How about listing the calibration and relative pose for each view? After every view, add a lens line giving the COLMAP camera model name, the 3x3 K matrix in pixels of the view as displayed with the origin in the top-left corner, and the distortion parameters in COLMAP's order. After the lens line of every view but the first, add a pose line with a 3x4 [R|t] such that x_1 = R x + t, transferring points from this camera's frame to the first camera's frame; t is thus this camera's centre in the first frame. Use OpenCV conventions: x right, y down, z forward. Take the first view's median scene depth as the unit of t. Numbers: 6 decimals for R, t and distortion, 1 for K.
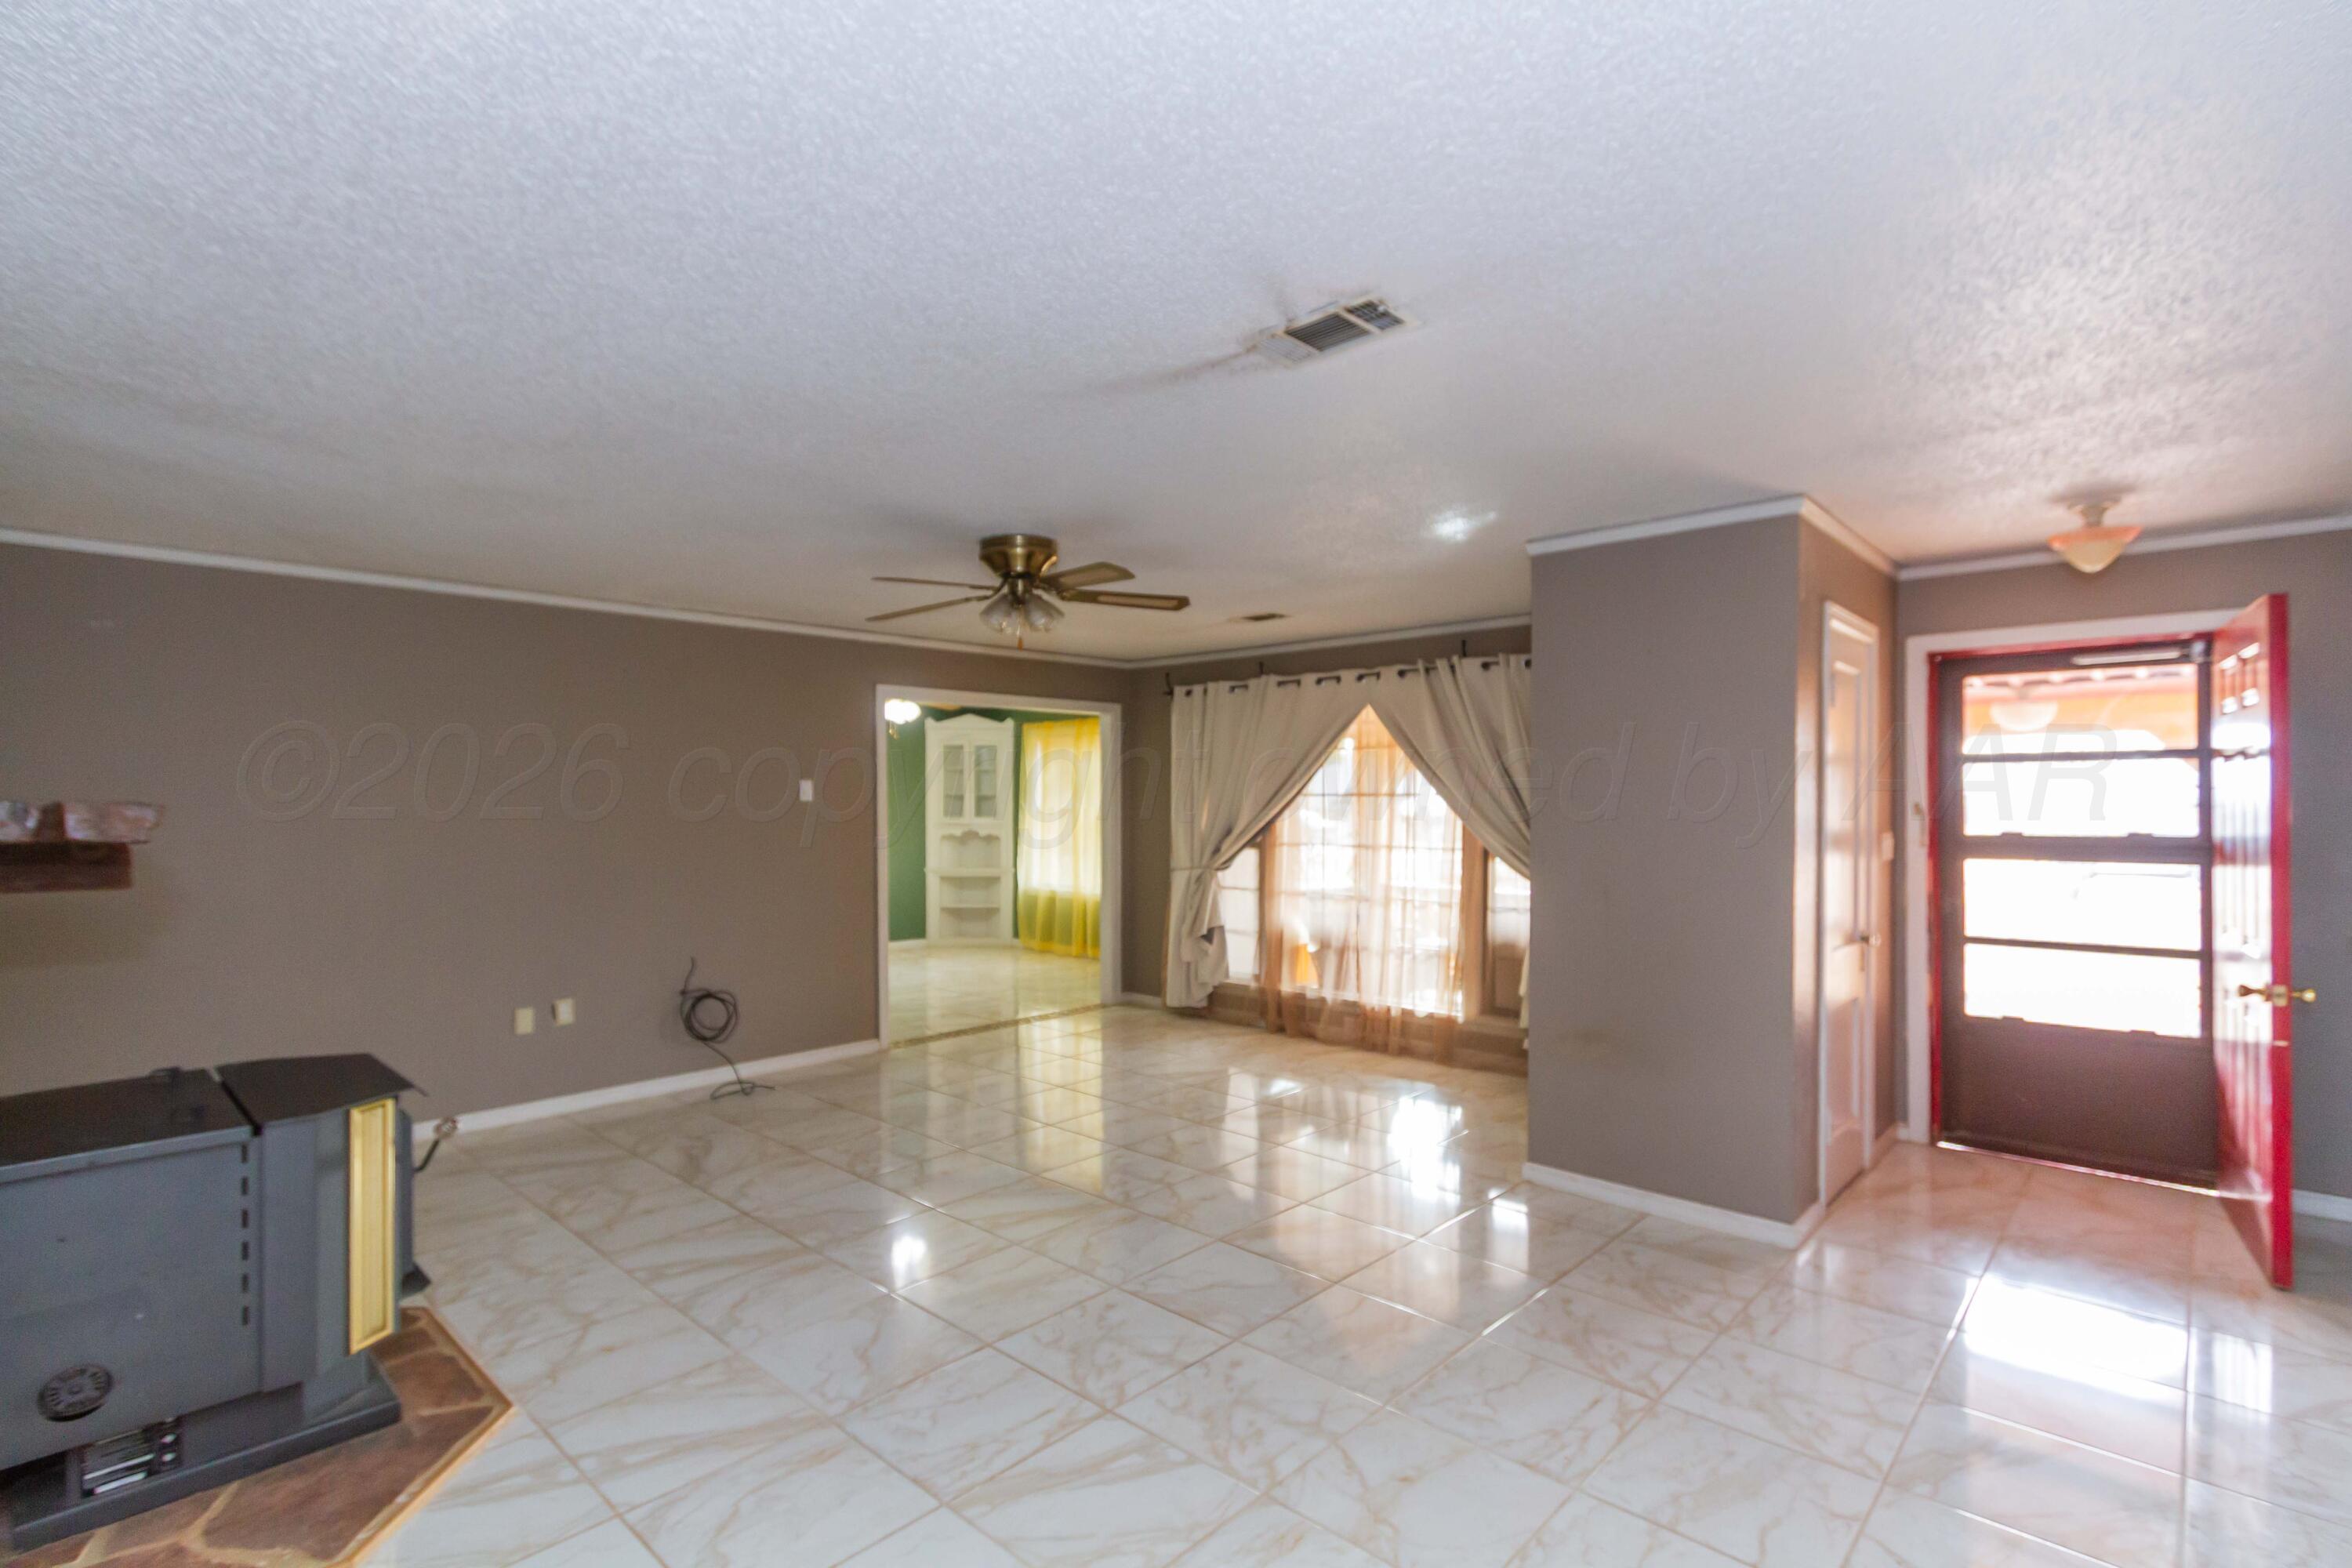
lens RADIAL K [[1095.4, 0, 1169.1], [0, 1095.4, 790.5], [0, 0, 1]] dist [0.003276, 0.000199]
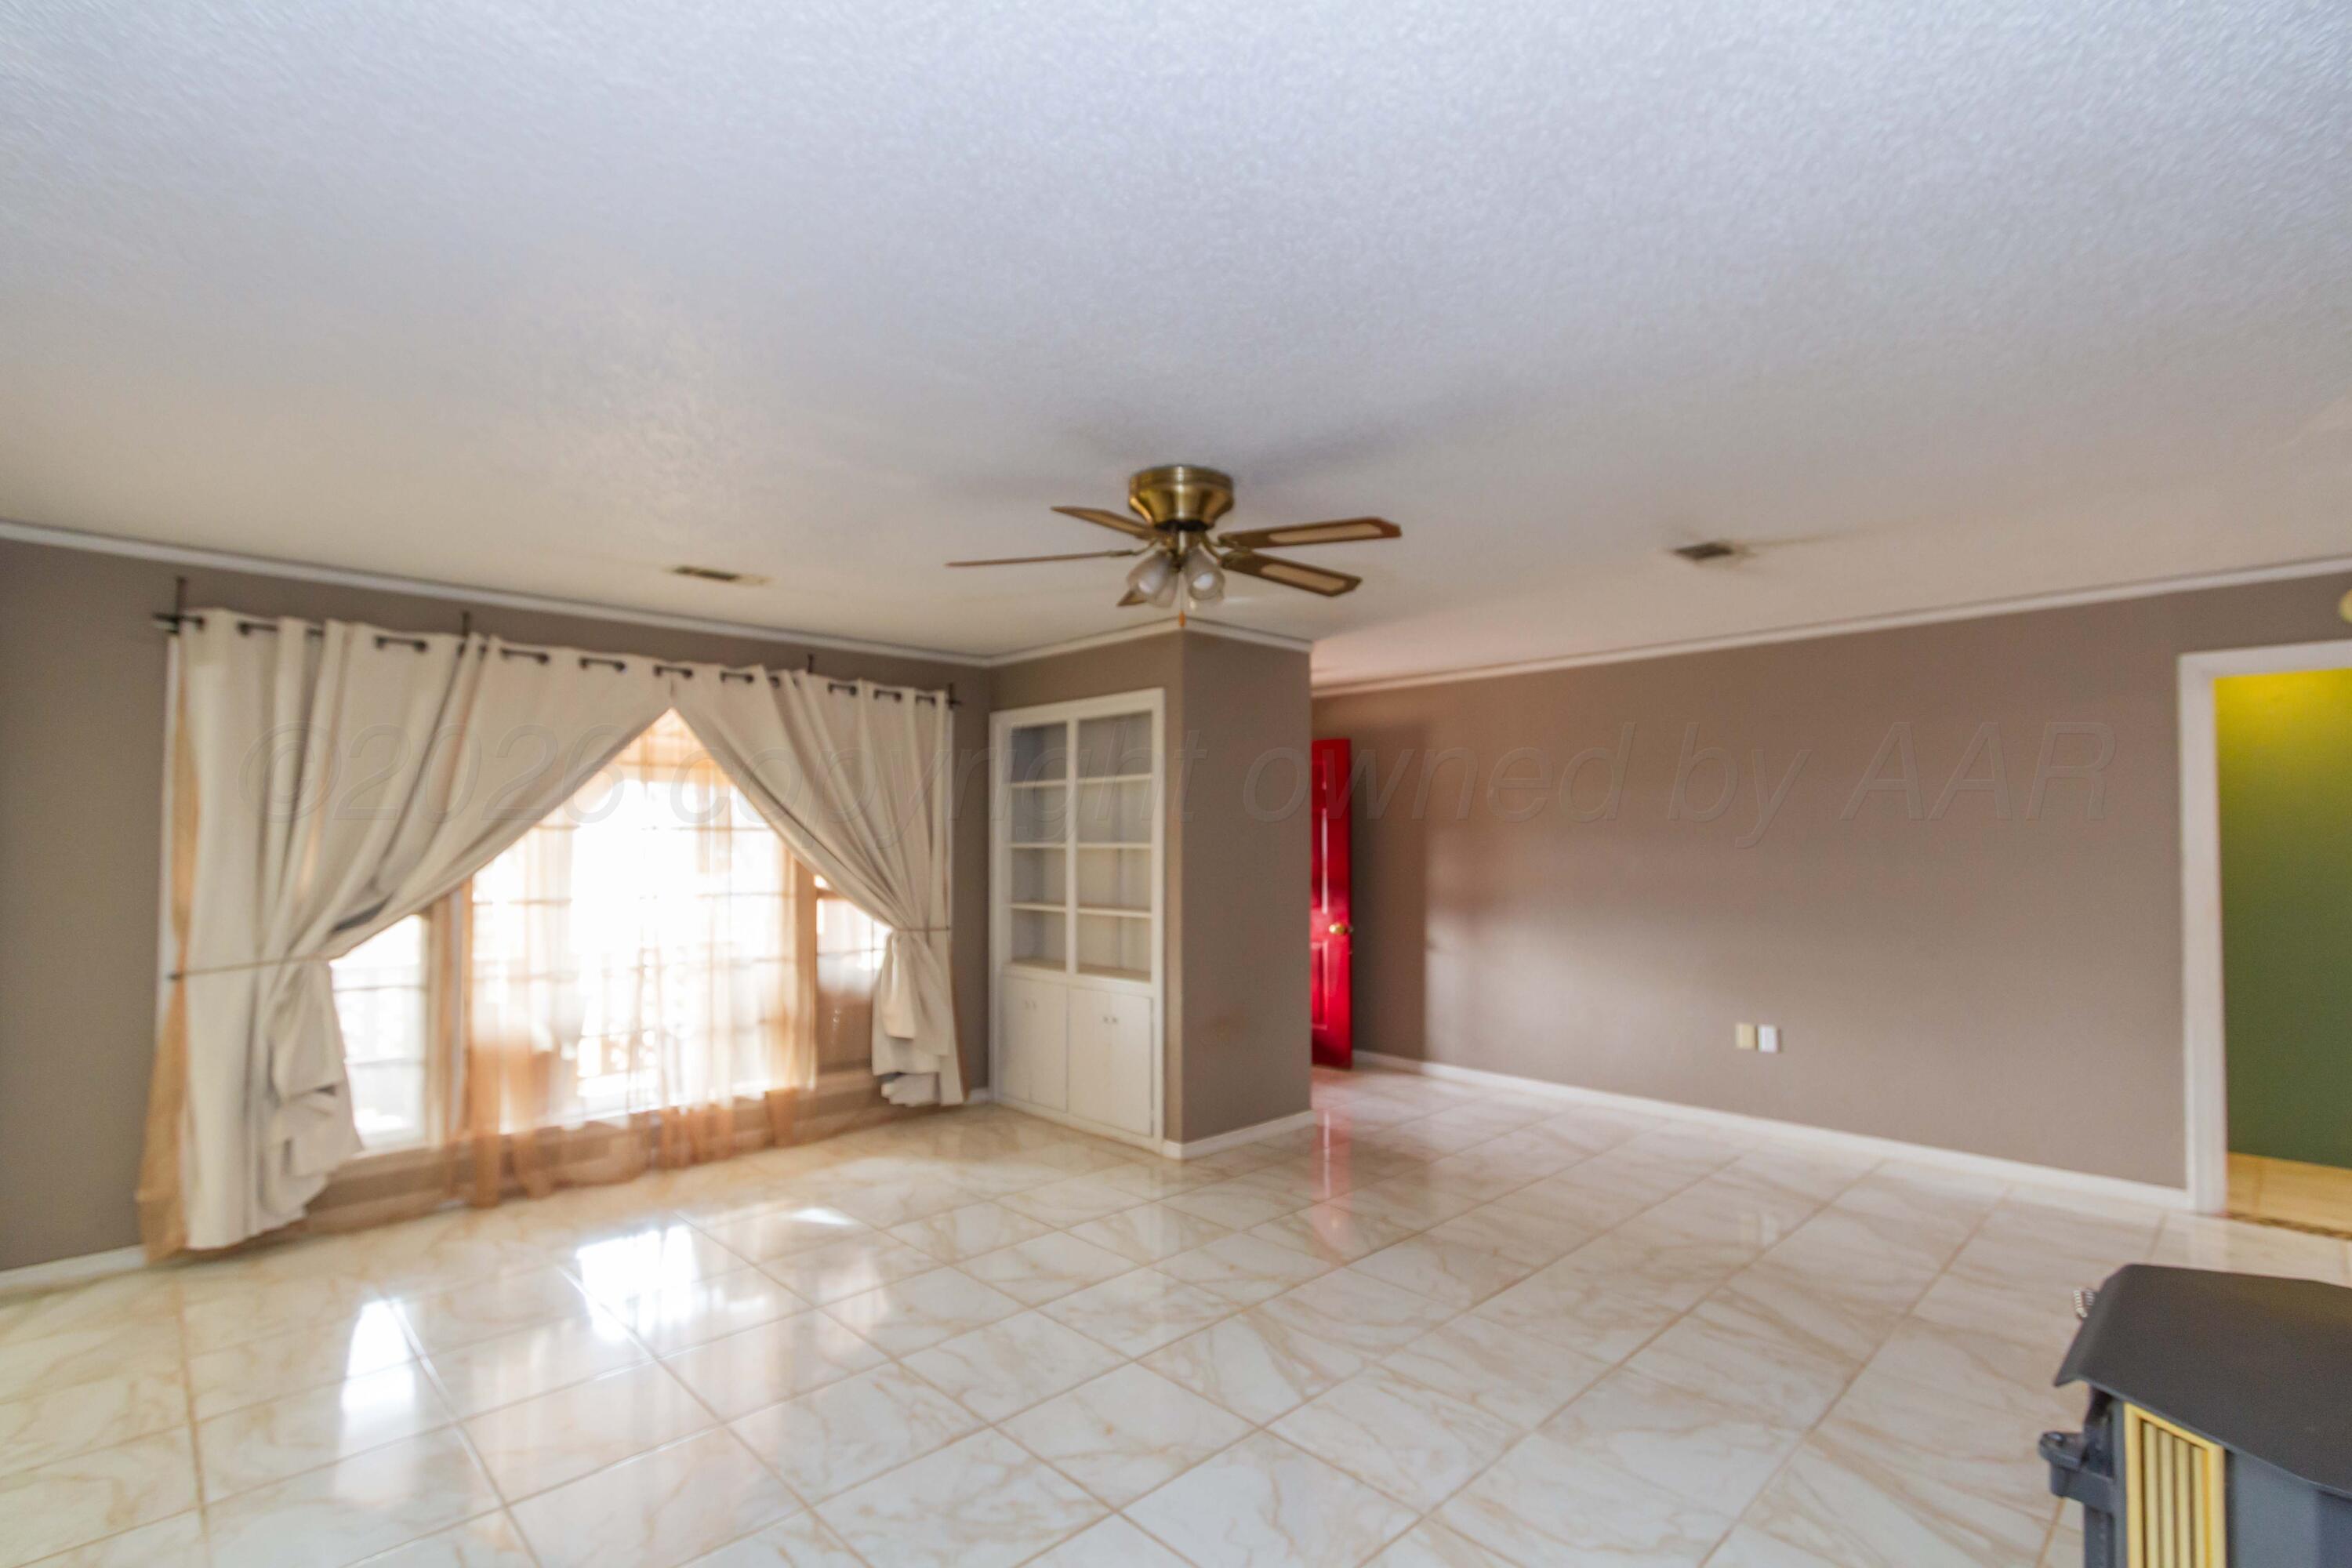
lens RADIAL K [[1095.4, 0, 1184.7], [0, 1095.4, 795.6], [0, 0, 1]] dist [0.003276, 0.000199]
pose [[0.043983, 0.035052, 0.998417, -0.545901], [-0.010865, 0.999342, -0.034606, 0.003642], [-0.998973, -0.009325, 0.044335, 0.603915]]
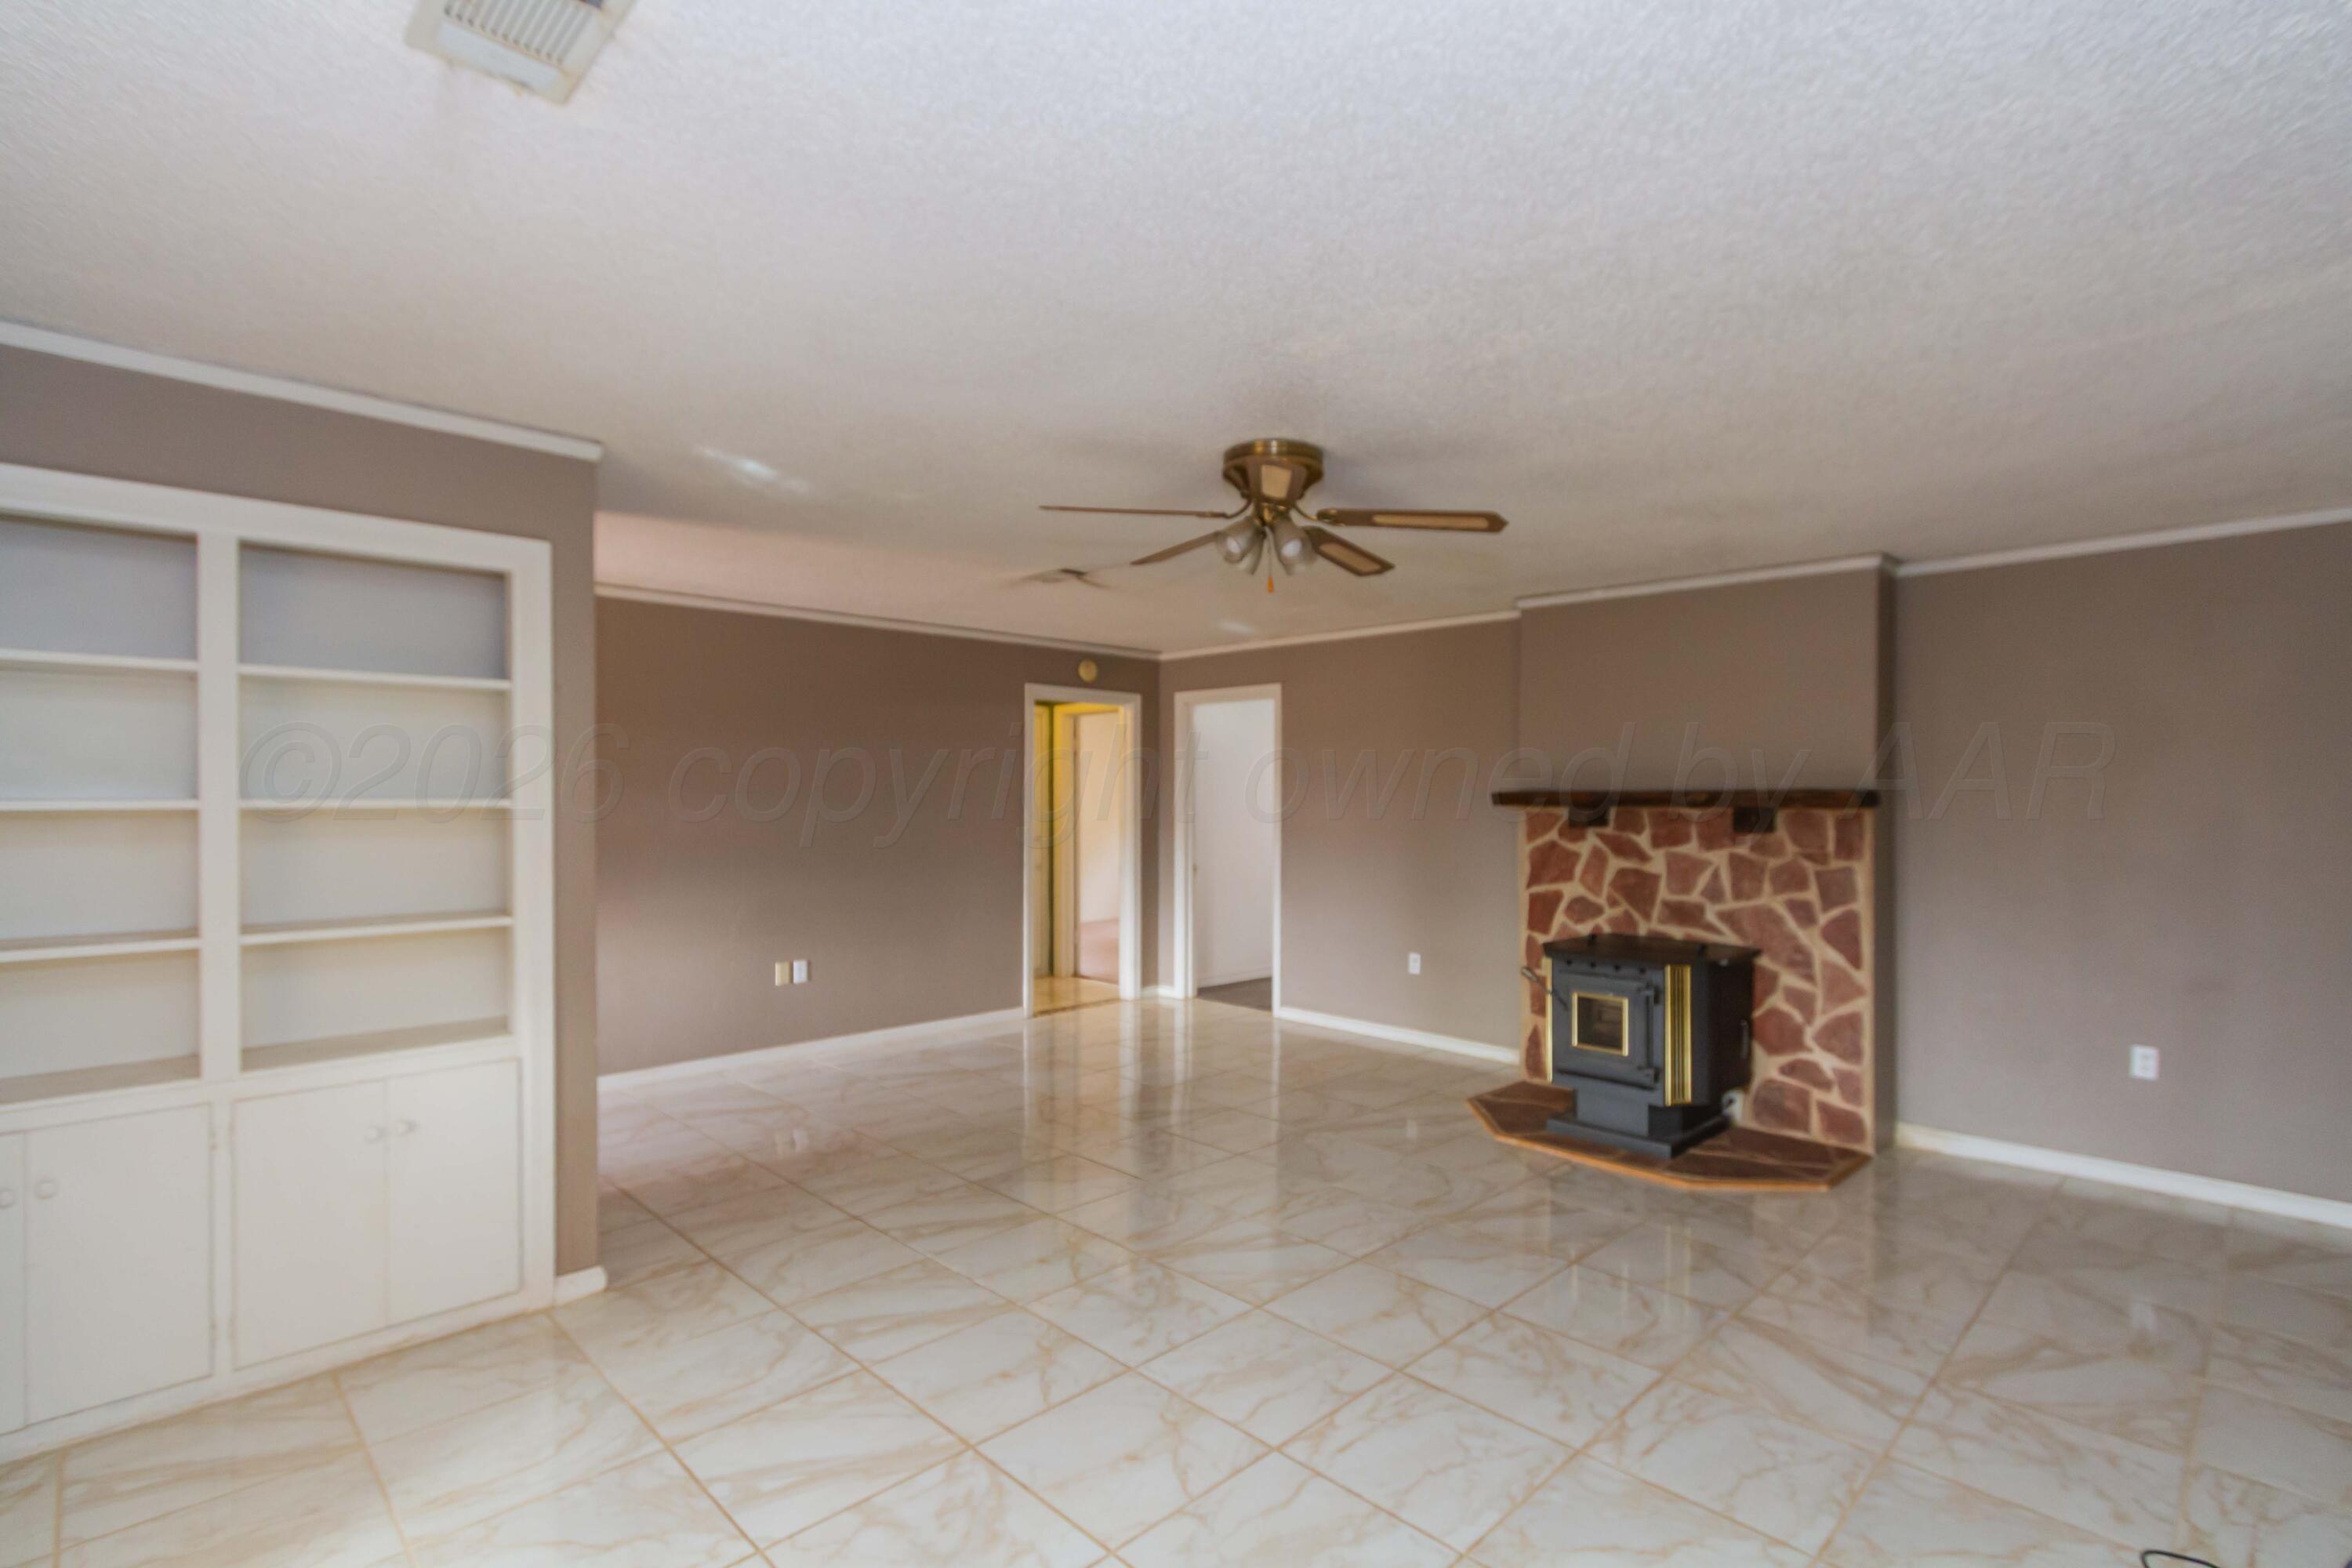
lens RADIAL K [[1095.4, 0, 1190.8], [0, 1095.4, 803.0], [0, 0, 1]] dist [0.003276, 0.000199]
pose [[-0.999349, -0.004998, 0.035729, -0.081931], [-0.005194, 0.999972, -0.005396, 0.013098], [-0.035701, -0.005578, -0.999347, 1.093855]]
